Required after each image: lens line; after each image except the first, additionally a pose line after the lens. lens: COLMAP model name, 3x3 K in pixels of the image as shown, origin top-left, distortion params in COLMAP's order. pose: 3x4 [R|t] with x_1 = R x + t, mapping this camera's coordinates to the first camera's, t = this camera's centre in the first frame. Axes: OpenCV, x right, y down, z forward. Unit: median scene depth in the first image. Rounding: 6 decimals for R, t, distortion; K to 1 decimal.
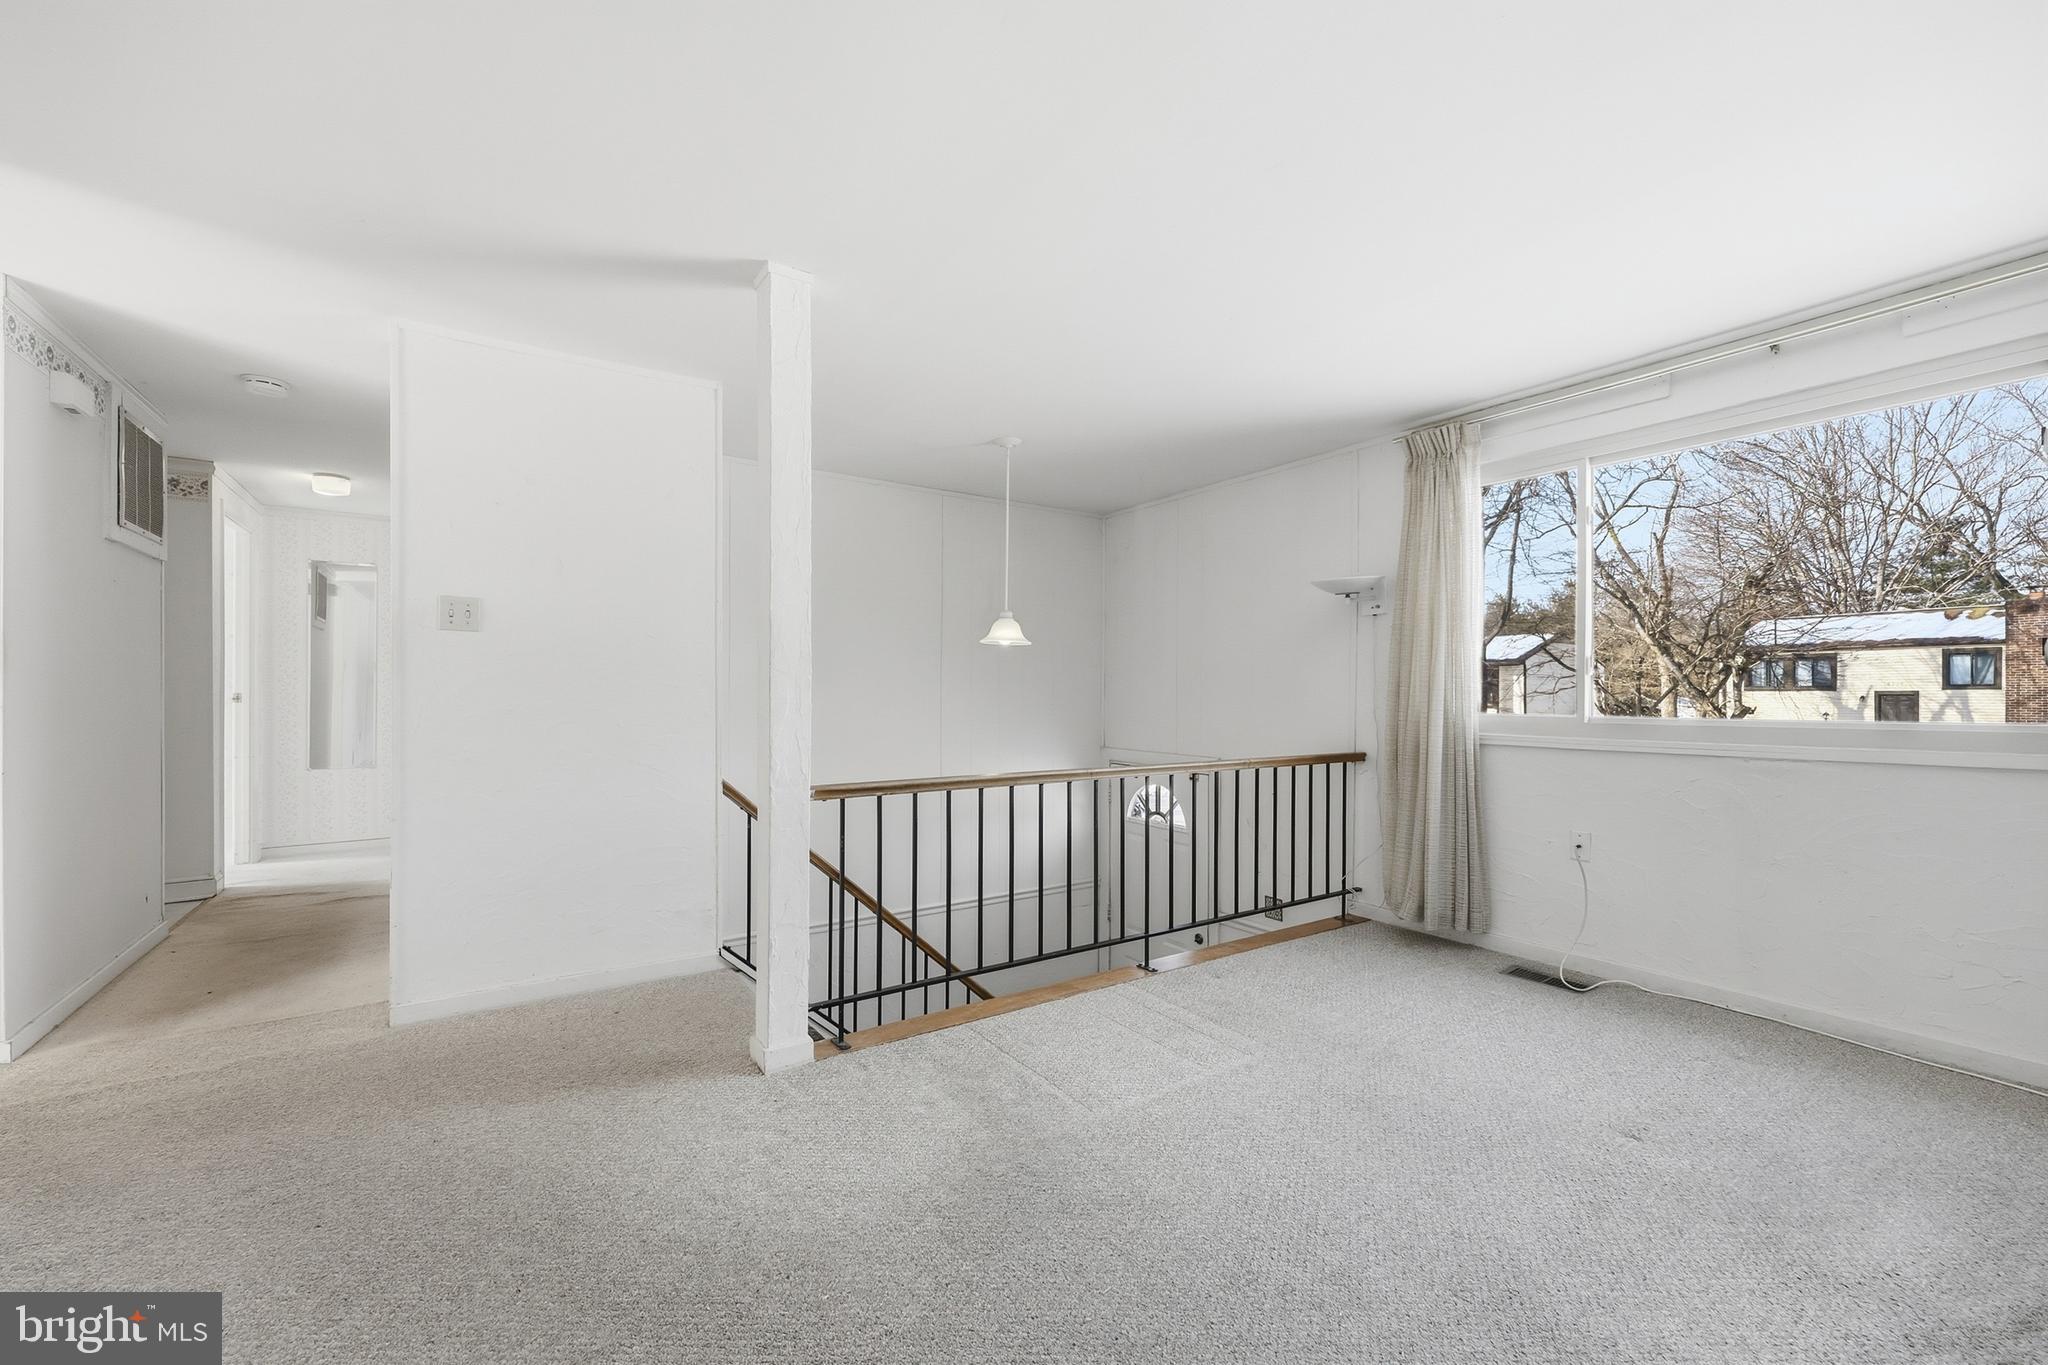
lens RADIAL K [[845.1, 0, 1034.9], [0, 845.1, 671.7], [0, 0, 1]] dist [0.001393, 0.000072]
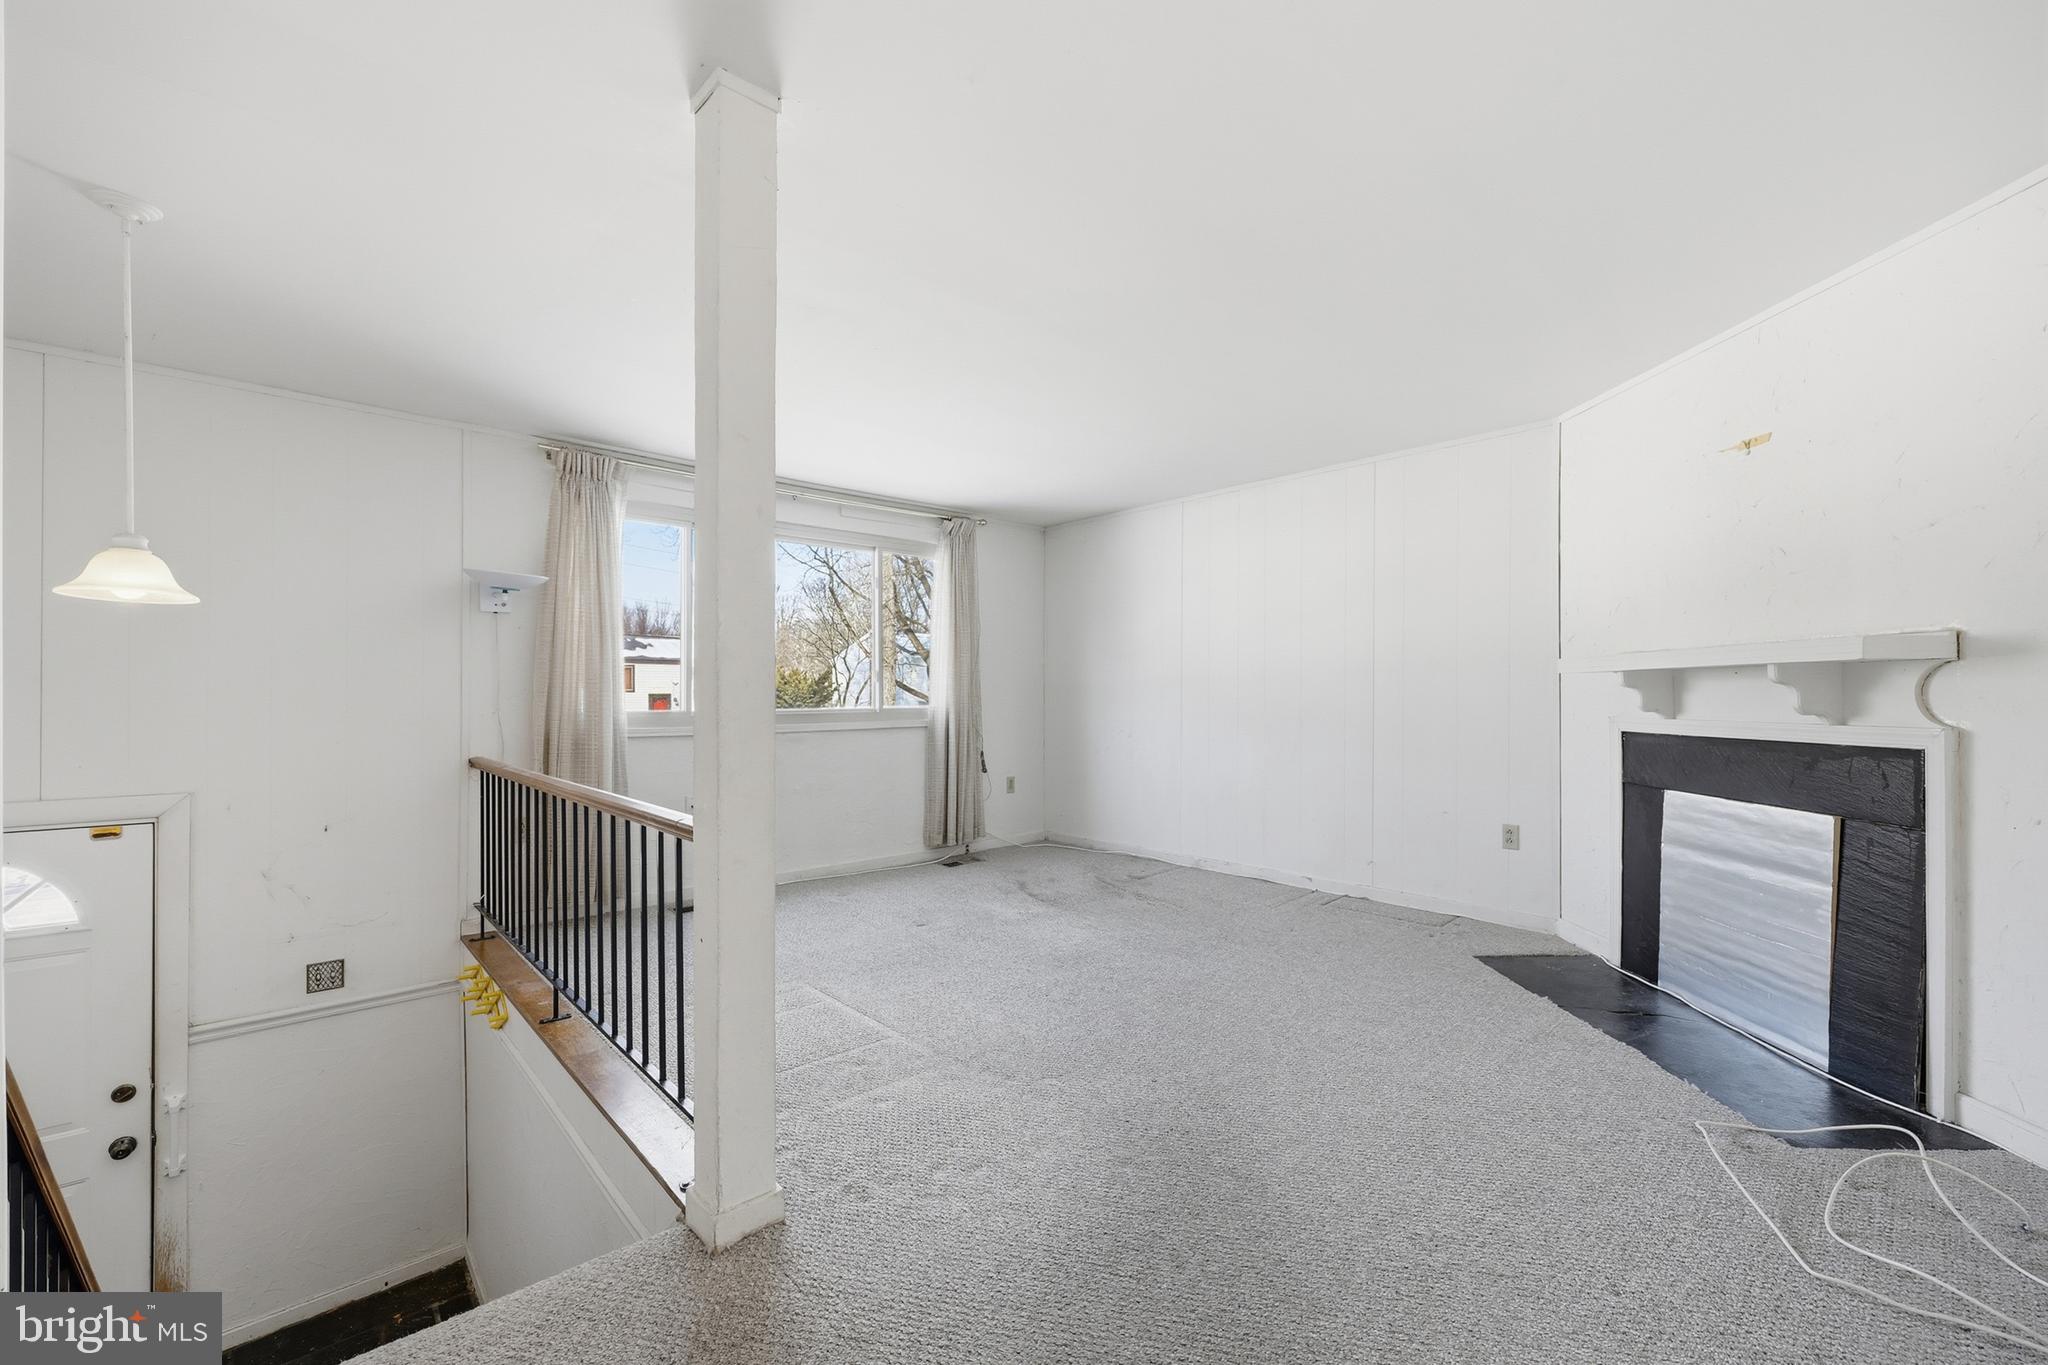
lens RADIAL K [[845.1, 0, 1034.9], [0, 845.1, 671.7], [0, 0, 1]] dist [0.001393, 0.000072]
pose [[-0.128883, 0.025788, 0.991324, -0.682335], [-0.025761, 0.999237, -0.029343, 0.014064], [-0.991325, -0.029320, -0.128121, 0.559707]]
